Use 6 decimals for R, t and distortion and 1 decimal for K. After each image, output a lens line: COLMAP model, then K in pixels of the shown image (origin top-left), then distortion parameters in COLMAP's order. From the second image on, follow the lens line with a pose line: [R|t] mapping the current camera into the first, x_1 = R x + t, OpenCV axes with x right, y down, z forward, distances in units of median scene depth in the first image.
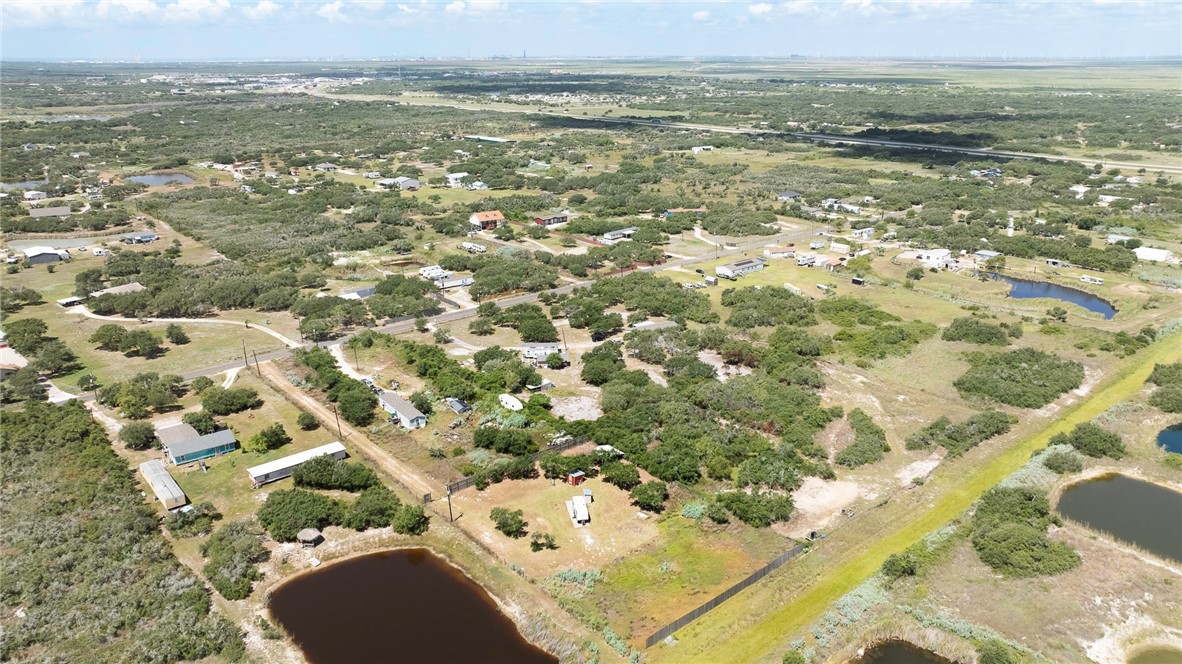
lens RADIAL K [[849.6, 0, 591.0], [0, 849.6, 332.0], [0, 0, 1]] dist [-0.023121, 0.000650]
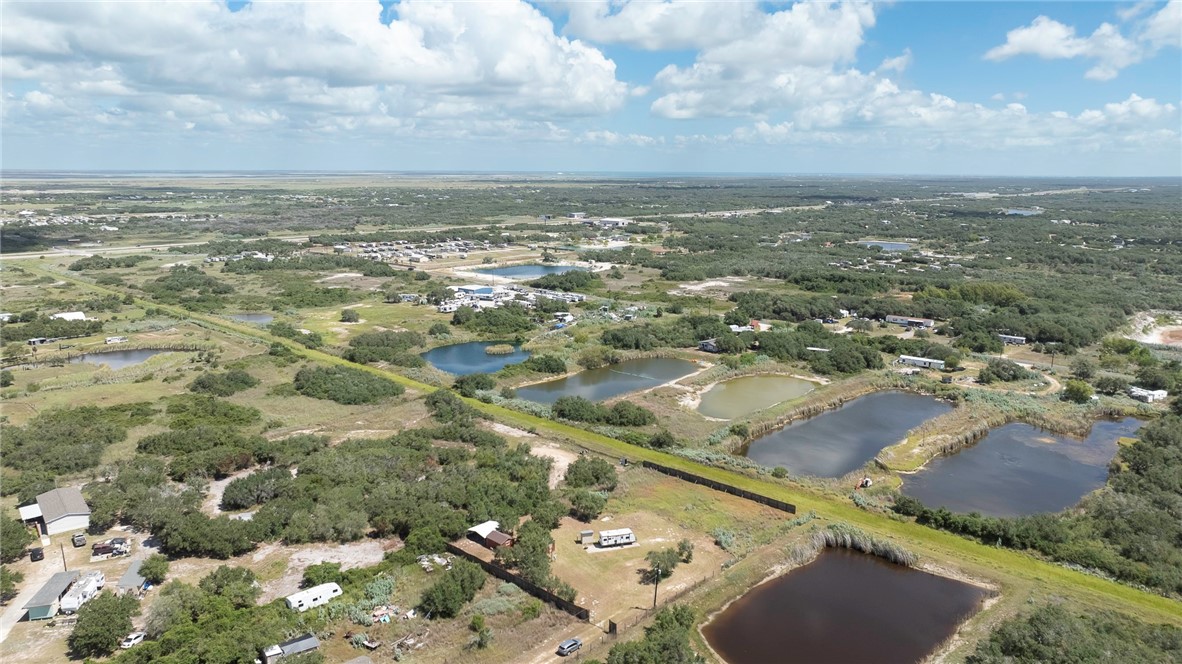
lens RADIAL K [[849.6, 0, 591.0], [0, 849.6, 332.0], [0, 0, 1]] dist [-0.023121, 0.000650]
pose [[-0.115945, -0.185348, 0.975809, -0.853377], [0.304427, 0.928521, 0.212538, -0.207239], [-0.945453, 0.321705, -0.051232, 0.947380]]
